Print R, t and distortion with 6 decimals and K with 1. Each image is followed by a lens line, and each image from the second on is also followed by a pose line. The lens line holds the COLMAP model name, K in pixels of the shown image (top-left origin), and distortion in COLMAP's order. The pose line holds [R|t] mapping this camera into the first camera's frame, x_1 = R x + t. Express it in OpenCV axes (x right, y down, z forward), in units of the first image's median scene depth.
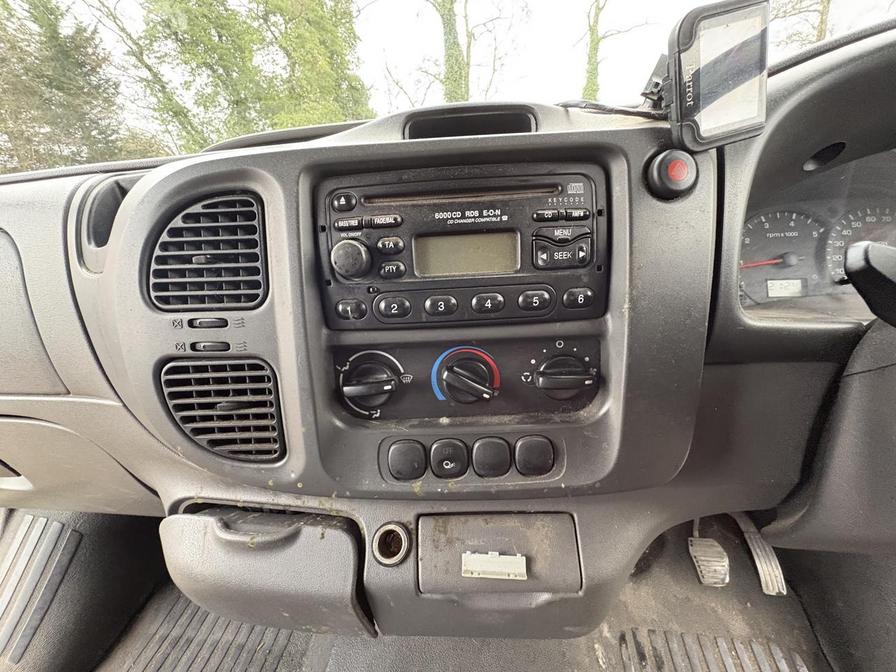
lens RADIAL K [[356.8, 0, 442.7], [0, 356.8, 337.6], [0, 0, 1]] dist [-0.003560, 0.001039]
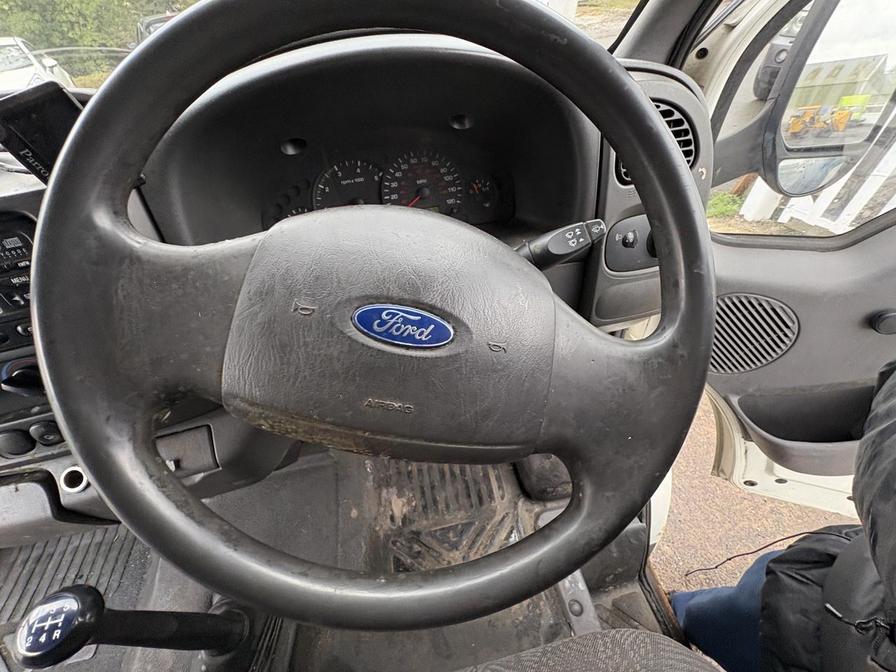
lens RADIAL K [[356.8, 0, 451.3], [0, 356.8, 341.2], [0, 0, 1]] dist [-0.003560, 0.001039]
pose [[0.949950, -0.229844, 0.211582, 1.131182], [0.128931, 0.905349, 0.404623, -0.308027], [-0.284556, -0.357092, 0.889670, -0.506250]]
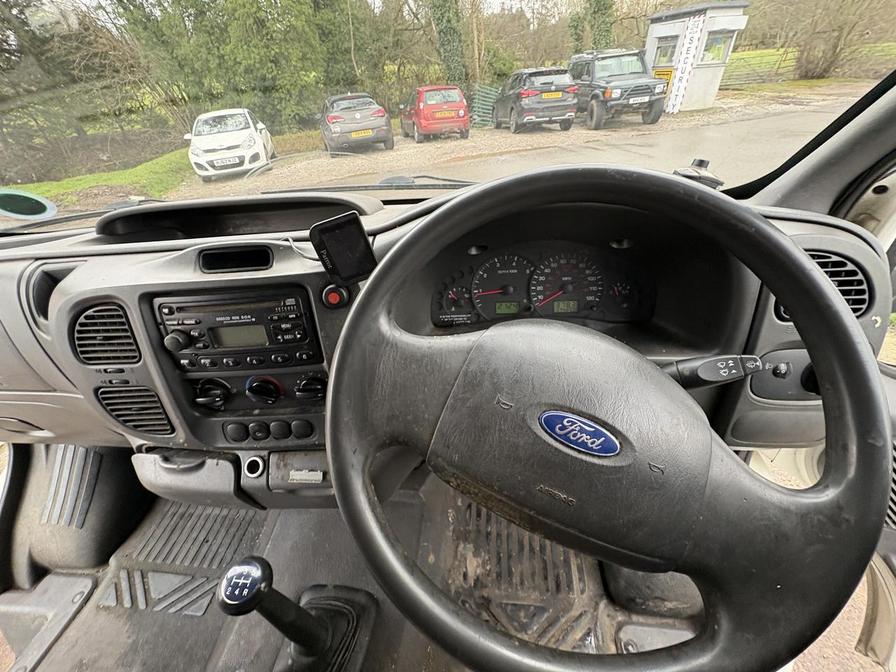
lens RADIAL K [[356.8, 0, 447.1], [0, 356.8, 338.8], [0, 0, 1]] dist [-0.003560, 0.001039]
pose [[0.999608, -0.027969, -0.001611, 0.889890], [0.027451, 0.966375, 0.255668, -0.513890], [-0.005594, -0.255612, 0.966763, -0.627985]]
